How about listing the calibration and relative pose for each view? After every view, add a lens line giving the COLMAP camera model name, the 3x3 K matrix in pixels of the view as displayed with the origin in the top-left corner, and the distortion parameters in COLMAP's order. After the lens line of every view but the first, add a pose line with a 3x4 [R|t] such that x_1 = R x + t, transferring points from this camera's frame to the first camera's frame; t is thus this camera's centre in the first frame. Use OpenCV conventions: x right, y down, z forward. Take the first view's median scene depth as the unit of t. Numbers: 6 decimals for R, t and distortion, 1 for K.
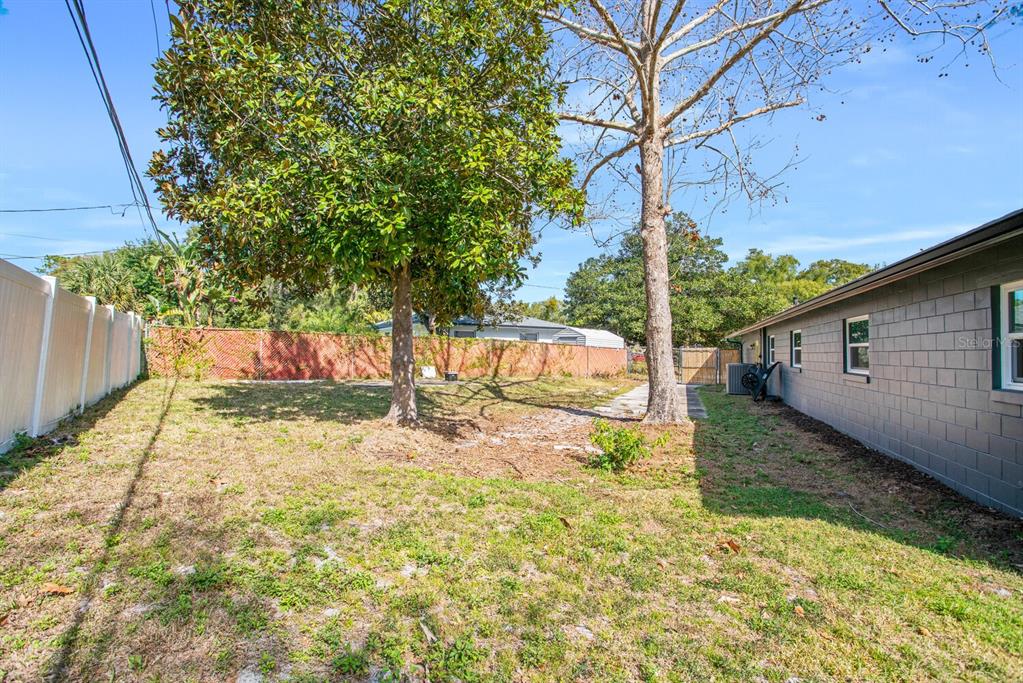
lens RADIAL K [[511.9, 0, 511.6], [0, 511.9, 345.1], [0, 0, 1]] dist [-0.051921, 0.004493]
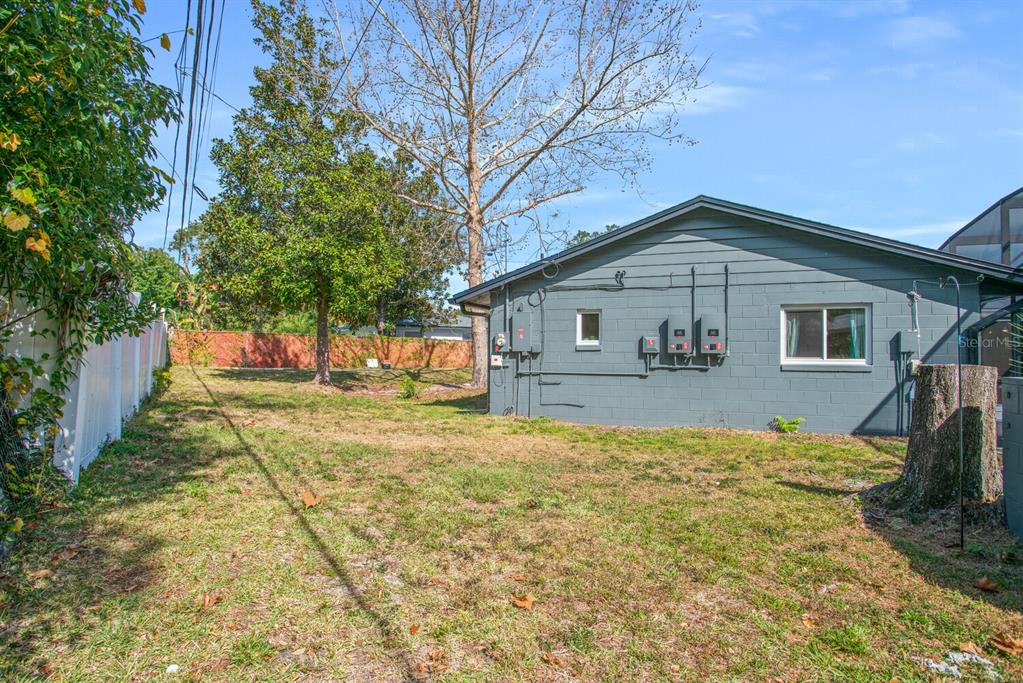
lens RADIAL K [[596.8, 0, 511.1], [0, 596.8, 342.9], [0, 0, 1]] dist [-0.022829, -0.001025]
pose [[0.999387, -0.001113, -0.035005, 0.315125], [0.001094, 0.999999, -0.000555, 0.001555], [0.035006, 0.000516, 0.999387, -0.663504]]
